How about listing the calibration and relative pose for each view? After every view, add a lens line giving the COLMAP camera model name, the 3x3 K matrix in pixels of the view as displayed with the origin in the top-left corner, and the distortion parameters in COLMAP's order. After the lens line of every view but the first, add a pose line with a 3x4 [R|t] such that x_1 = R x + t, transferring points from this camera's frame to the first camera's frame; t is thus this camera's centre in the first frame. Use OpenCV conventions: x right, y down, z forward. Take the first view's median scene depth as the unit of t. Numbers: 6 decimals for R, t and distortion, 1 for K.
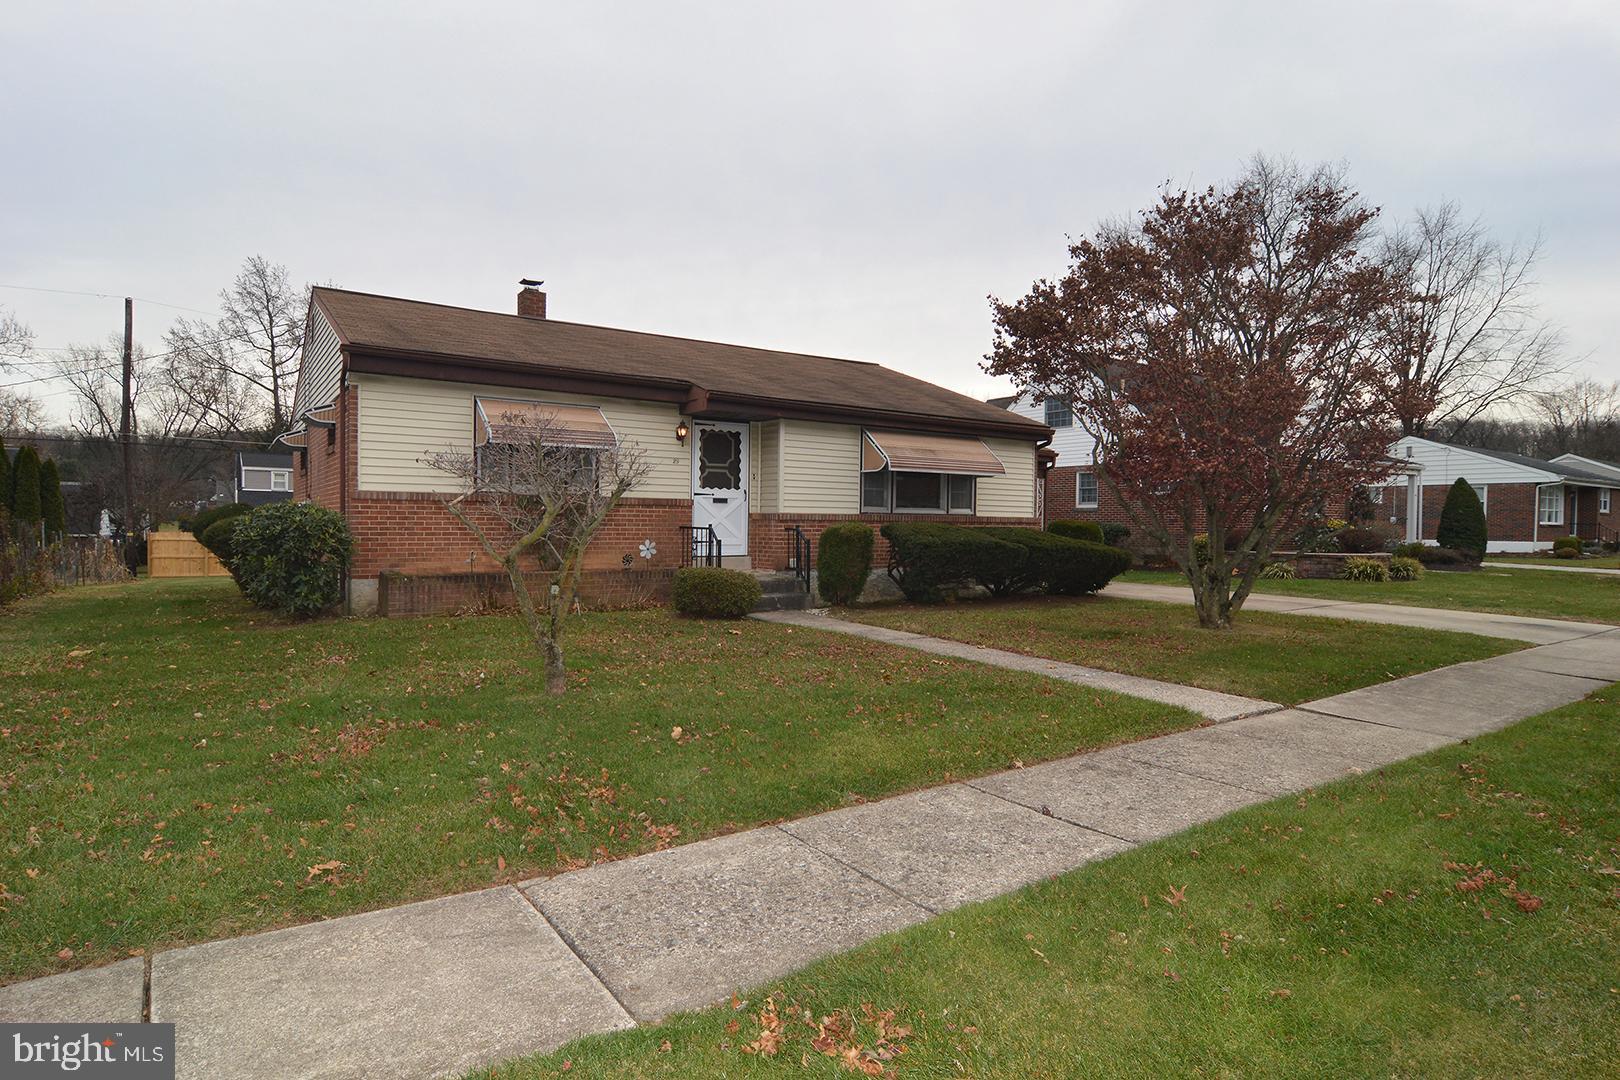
lens RADIAL K [[893.4, 0, 829.4], [0, 893.4, 540.3], [0, 0, 1]] dist [-0.002695, -0.010628]
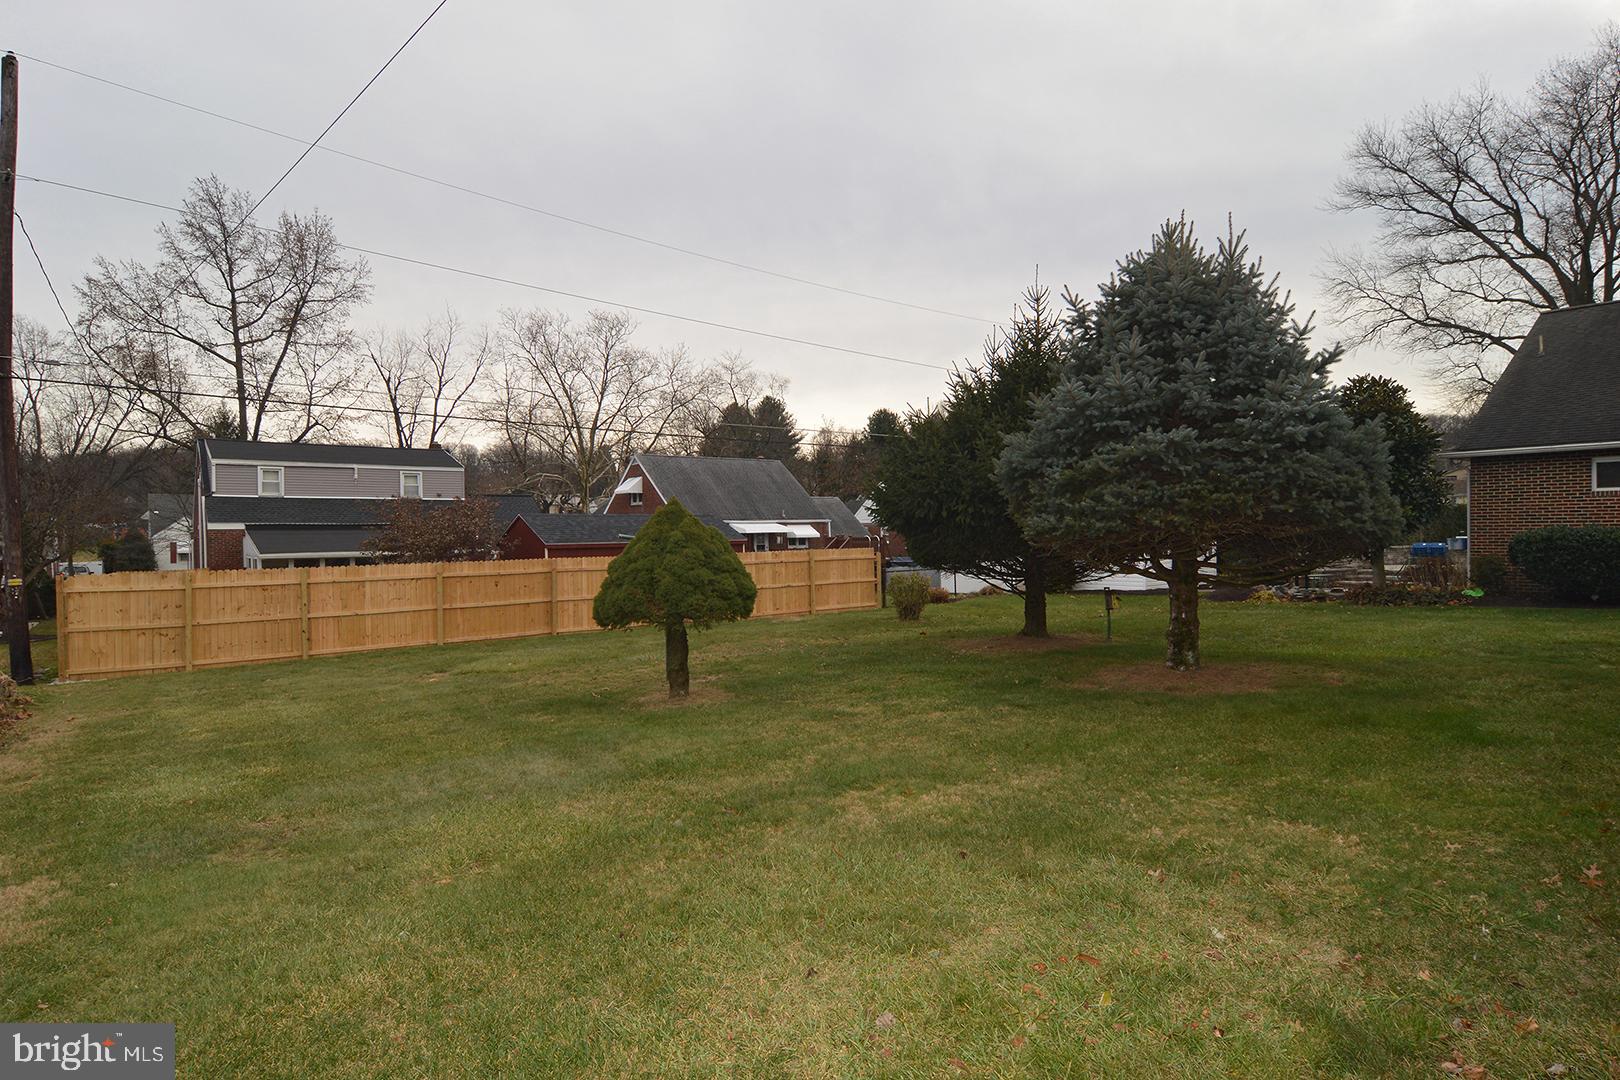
lens RADIAL K [[893.4, 0, 829.4], [0, 893.4, 540.3], [0, 0, 1]] dist [-0.002695, -0.010628]
pose [[0.997748, -0.021419, 0.063561, -0.193369], [0.022096, 0.999706, -0.009978, -0.006778], [-0.063329, 0.011360, 0.997928, 0.251832]]
